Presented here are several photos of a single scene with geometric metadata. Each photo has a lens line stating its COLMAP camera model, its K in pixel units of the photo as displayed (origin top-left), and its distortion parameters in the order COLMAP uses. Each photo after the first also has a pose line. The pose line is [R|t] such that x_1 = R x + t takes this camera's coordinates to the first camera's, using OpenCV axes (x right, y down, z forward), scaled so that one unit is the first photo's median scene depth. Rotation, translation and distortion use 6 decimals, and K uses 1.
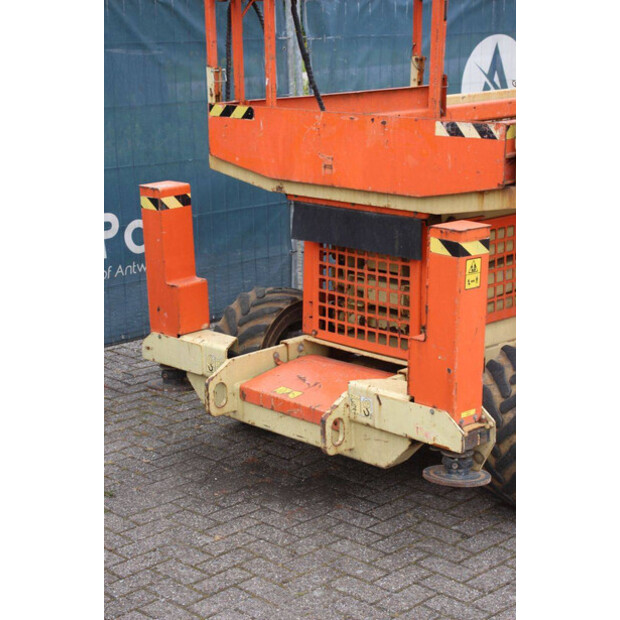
lens RADIAL K [[1268.4, 0, 310.0], [0, 1268.4, 310.0], [0, 0, 1]] dist [0.271827, 0.348541]
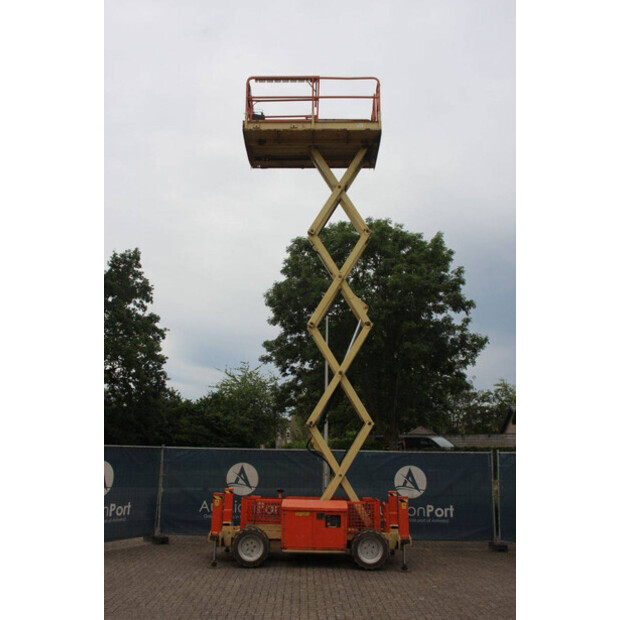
lens RADIAL K [[623.2, 0, 297.2], [0, 623.2, 311.1], [0, 0, 1]] dist [-0.056410, 0.016473]
pose [[0.699516, -0.136038, -0.701549, 1.952703], [-0.187443, 0.912412, -0.363827, 0.096384], [0.689596, 0.386003, 0.612748, -0.537231]]
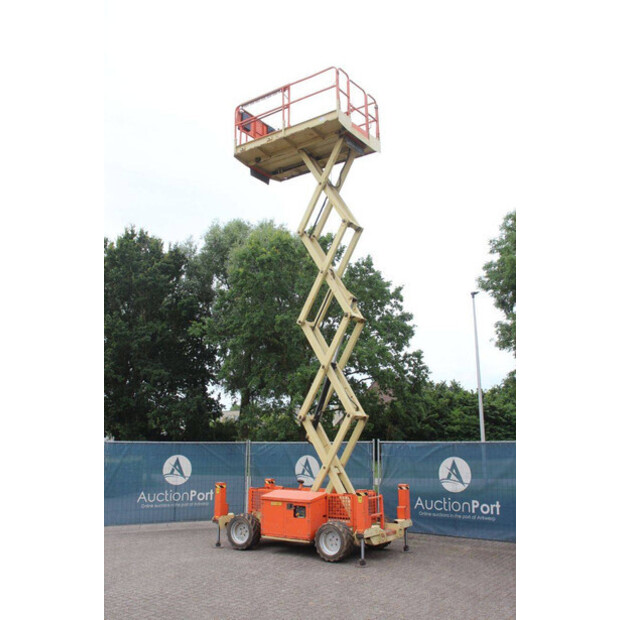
lens RADIAL K [[609.7, 0, 294.3], [0, 609.7, 312.0], [0, 0, 1]] dist [-0.061895, 0.013580]
pose [[0.169630, -0.193602, -0.966304, 2.683899], [-0.225418, 0.946898, -0.229285, -0.223039], [0.959381, 0.256716, 0.116981, 0.703457]]
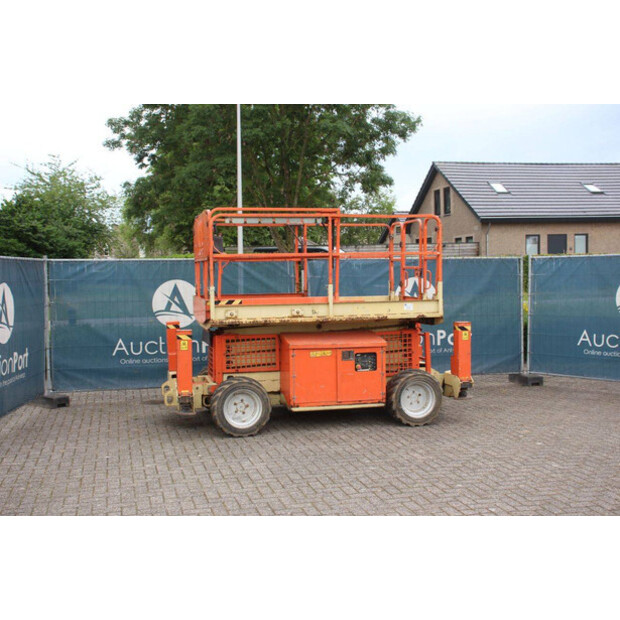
lens RADIAL K [[744.5, 0, 310.0], [0, 744.5, 310.0], [0, 0, 1]] dist [-0.012604, 0.069595]
pose [[0.864535, 0.026738, -0.501860, 1.162880], [-0.113151, 0.983301, -0.142534, 0.099418], [0.489669, 0.180012, 0.853124, -0.384803]]
